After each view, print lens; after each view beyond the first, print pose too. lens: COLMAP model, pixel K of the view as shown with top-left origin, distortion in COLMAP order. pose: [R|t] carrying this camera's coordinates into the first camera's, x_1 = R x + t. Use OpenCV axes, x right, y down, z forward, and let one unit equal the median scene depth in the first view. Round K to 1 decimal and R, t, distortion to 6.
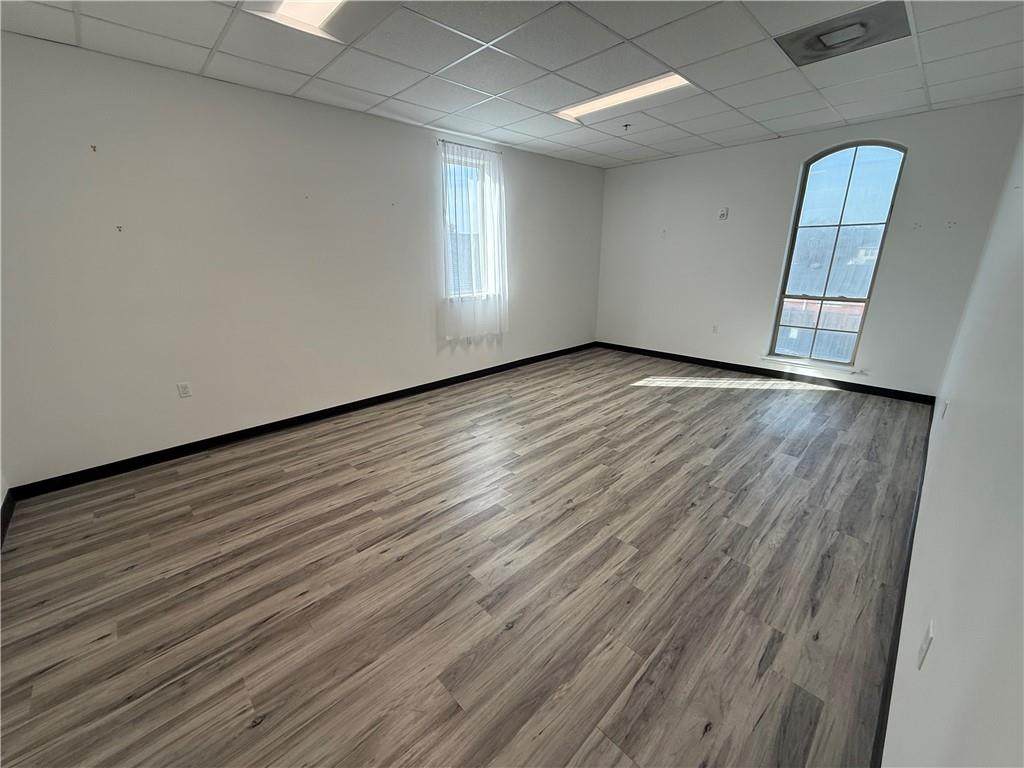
lens RADIAL K [[406.5, 0, 508.6], [0, 406.5, 383.2], [0, 0, 1]] dist [-0.003450, -0.000155]
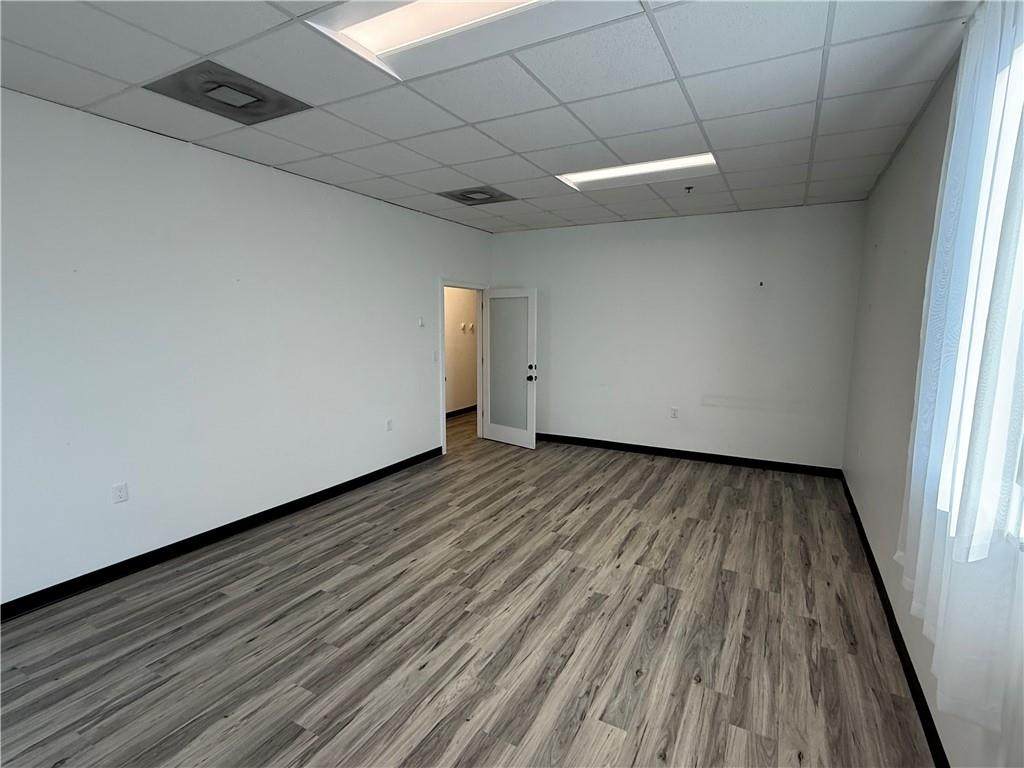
lens RADIAL K [[514.9, 0, 510.8], [0, 514.9, 387.3], [0, 0, 1]] dist [0.000783, -0.000006]
pose [[-0.953374, 0.045104, -0.298402, 0.394275], [-0.086257, 0.906796, 0.412650, -0.517832], [0.289202, 0.419149, -0.860626, 1.556770]]
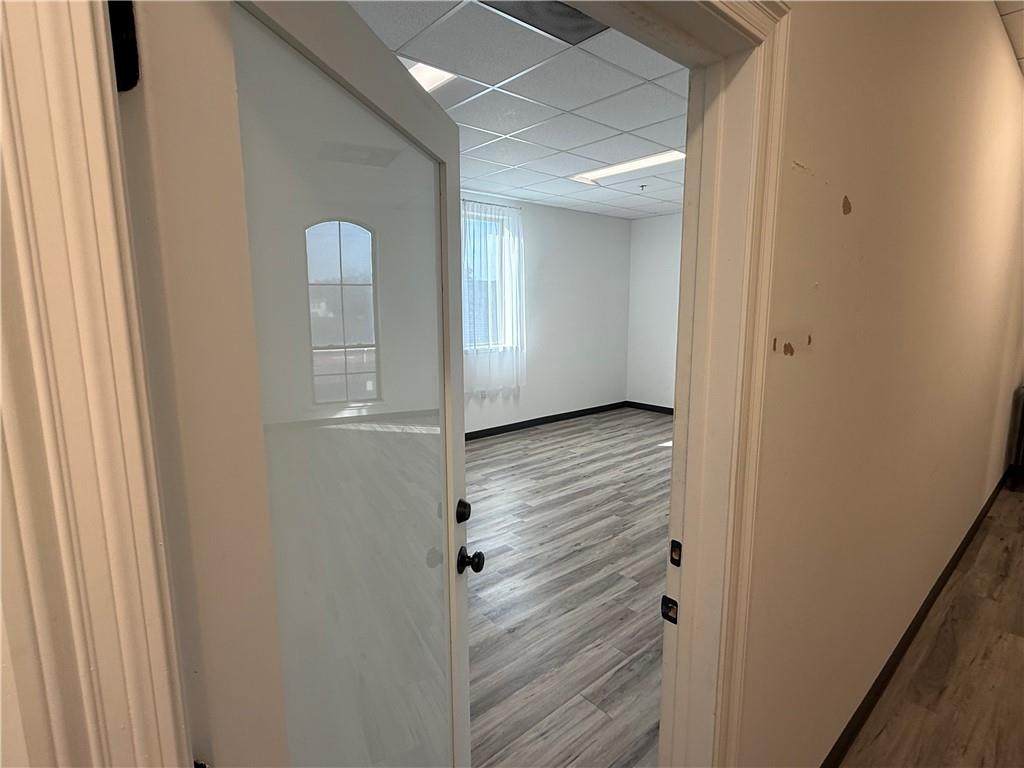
lens RADIAL K [[514.9, 0, 513.5], [0, 514.9, 382.9], [0, 0, 1]] dist [0.000783, -0.000006]
pose [[0.999078, 0.013764, -0.040665, 0.026606], [-0.019795, 0.988205, -0.151855, 0.064336], [0.038095, 0.152520, 0.987566, -0.236111]]
